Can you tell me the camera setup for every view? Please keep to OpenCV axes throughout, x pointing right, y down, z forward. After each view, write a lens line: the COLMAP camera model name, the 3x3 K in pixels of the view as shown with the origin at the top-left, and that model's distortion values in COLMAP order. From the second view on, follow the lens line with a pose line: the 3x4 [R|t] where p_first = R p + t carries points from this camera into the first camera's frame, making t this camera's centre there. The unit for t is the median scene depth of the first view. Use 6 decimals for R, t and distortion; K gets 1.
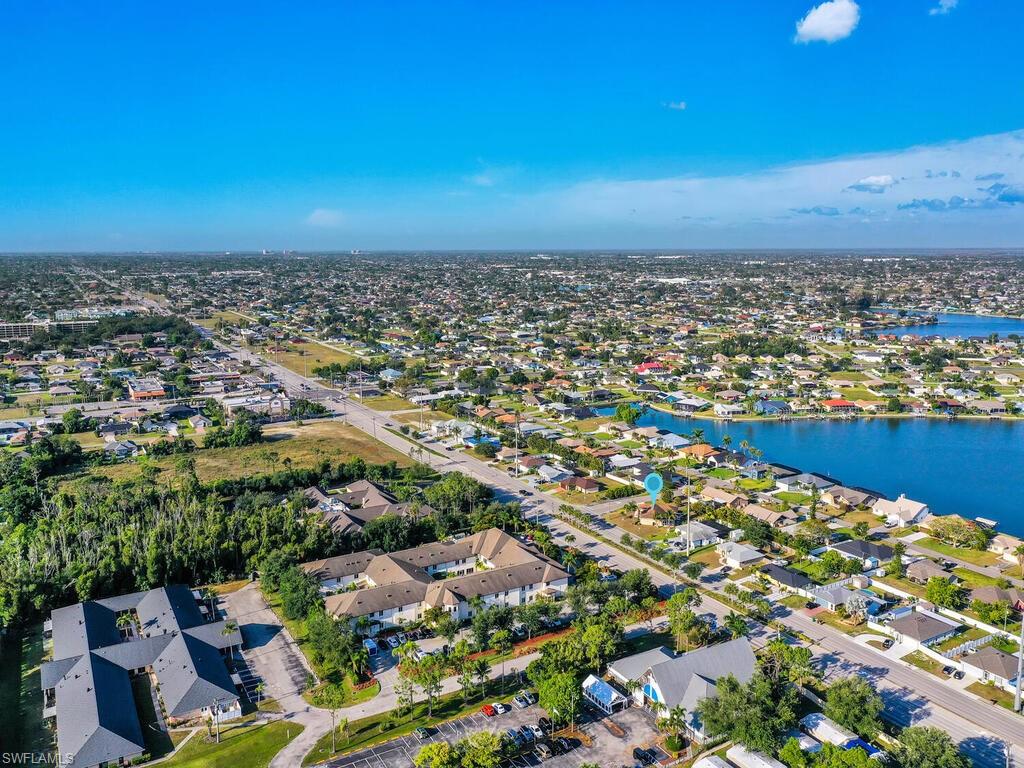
lens RADIAL K [[778.6, 0, 510.1], [0, 778.6, 385.7], [0, 0, 1]] dist [-0.001876, 0.000308]
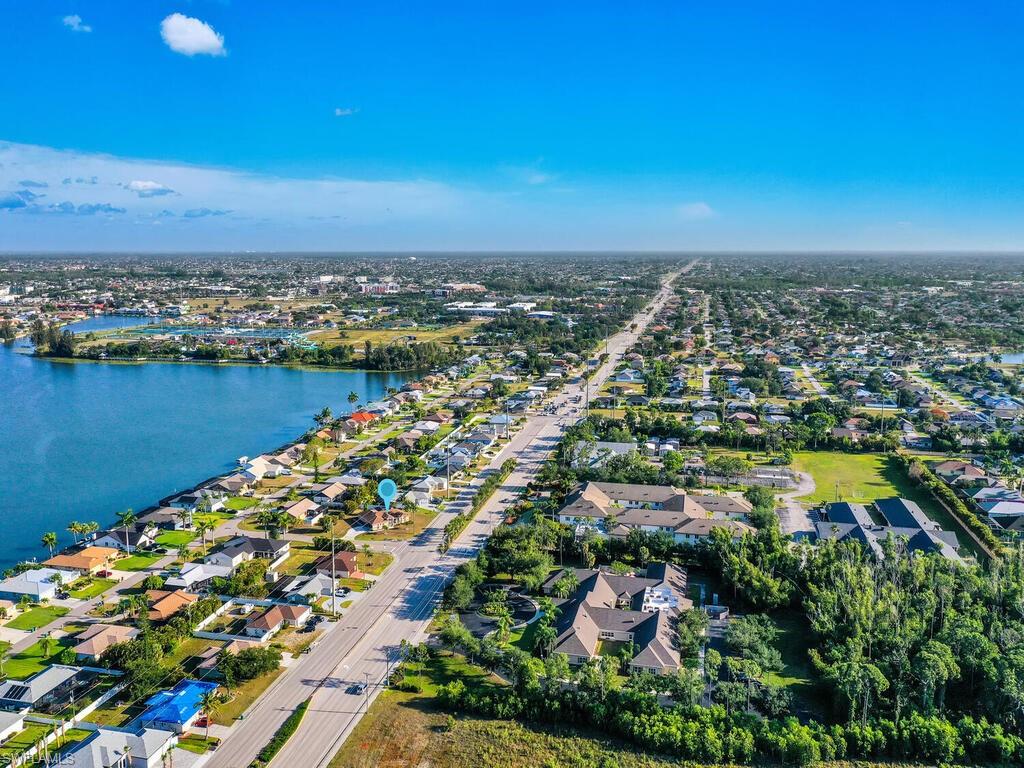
lens RADIAL K [[778.6, 0, 510.6], [0, 778.6, 382.6], [0, 0, 1]] dist [-0.001876, 0.000308]
pose [[-0.721079, -0.104189, 0.684975, -0.547212], [0.128639, 0.951307, 0.280120, -0.237626], [-0.680806, 0.290104, -0.672564, 1.388019]]
